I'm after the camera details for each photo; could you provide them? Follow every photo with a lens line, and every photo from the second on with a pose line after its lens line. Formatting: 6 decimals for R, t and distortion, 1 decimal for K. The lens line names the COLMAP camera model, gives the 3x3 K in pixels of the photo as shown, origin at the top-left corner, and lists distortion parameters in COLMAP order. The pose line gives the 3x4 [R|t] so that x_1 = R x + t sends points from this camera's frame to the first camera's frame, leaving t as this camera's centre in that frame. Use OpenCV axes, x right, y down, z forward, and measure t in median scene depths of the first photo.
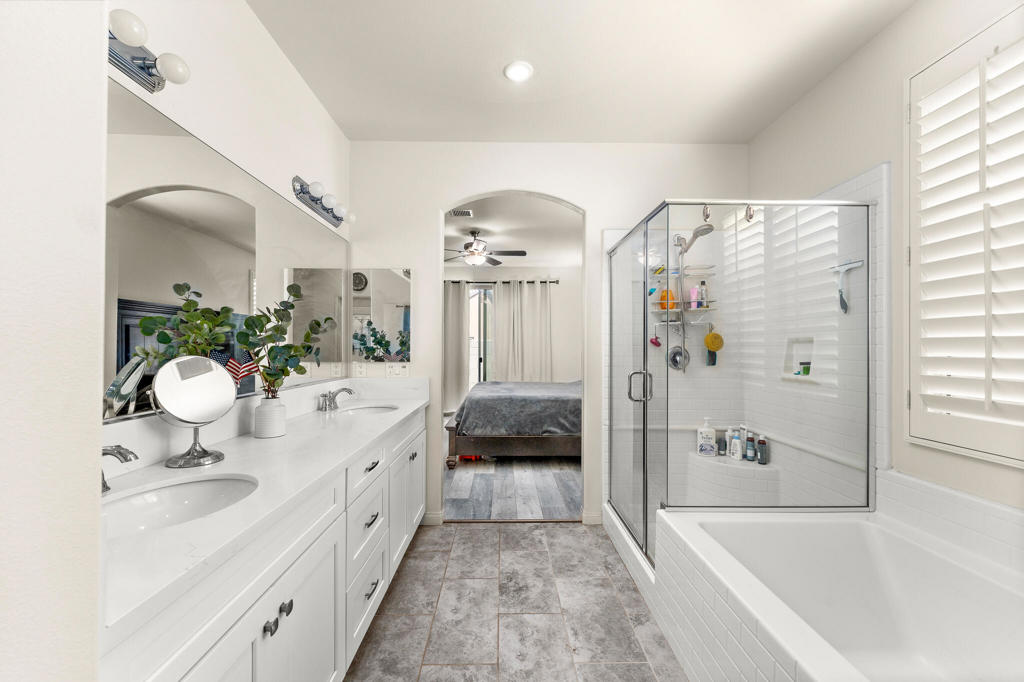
lens RADIAL K [[403.8, 0, 506.8], [0, 403.8, 345.5], [0, 0, 1]] dist [-0.000173, -0.000126]
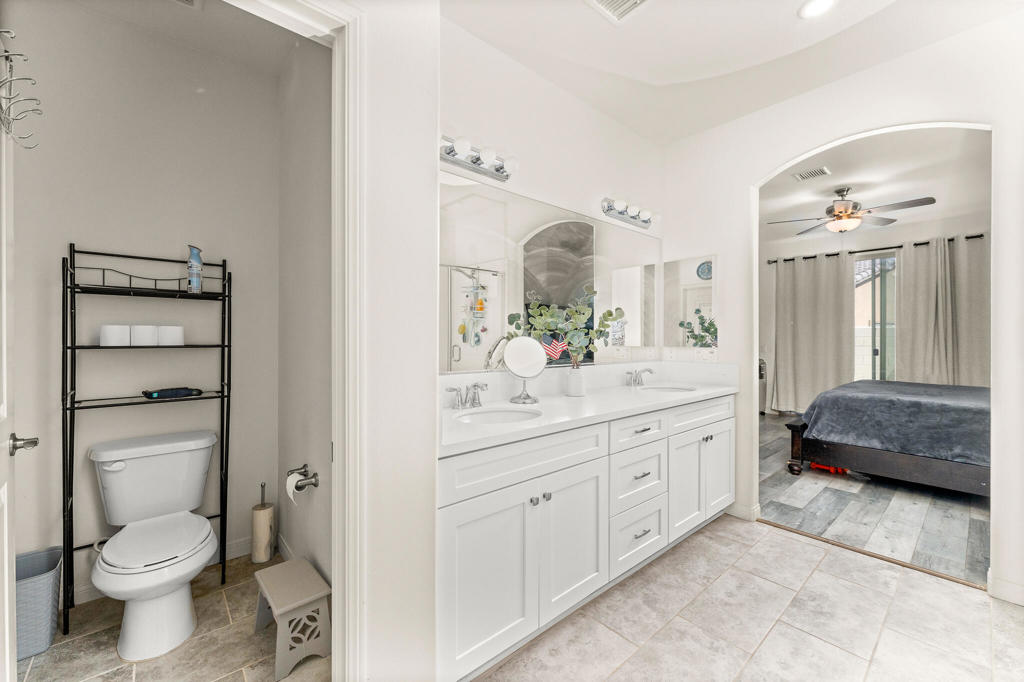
lens RADIAL K [[403.2, 0, 507.7], [0, 403.2, 338.1], [0, 0, 1]] dist [0.000514, -0.000057]
pose [[0.640808, -0.001251, -0.767700, 0.183042], [0.003905, 0.999991, 0.001630, 0.012820], [0.767691, -0.004042, 0.640807, -0.036083]]
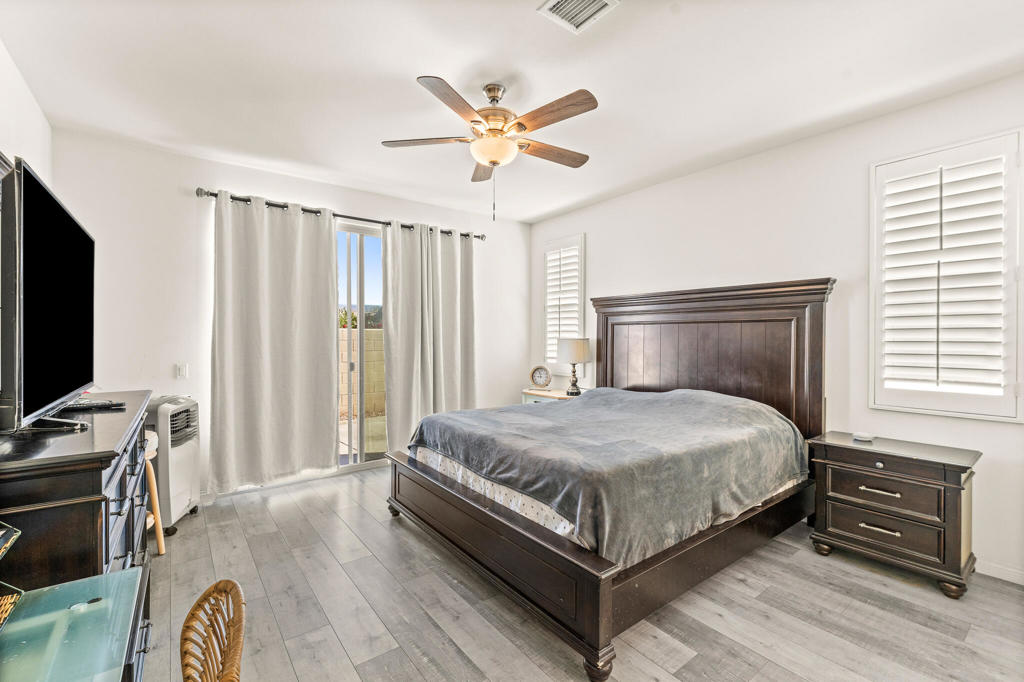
lens RADIAL K [[444.1, 0, 515.9], [0, 444.1, 338.8], [0, 0, 1]] dist [-0.000840, -0.000089]
pose [[0.794647, -0.007502, 0.607025, -0.617121], [-0.001415, 0.999898, 0.014210, -0.023823], [-0.607069, -0.012150, 0.794556, 1.004403]]
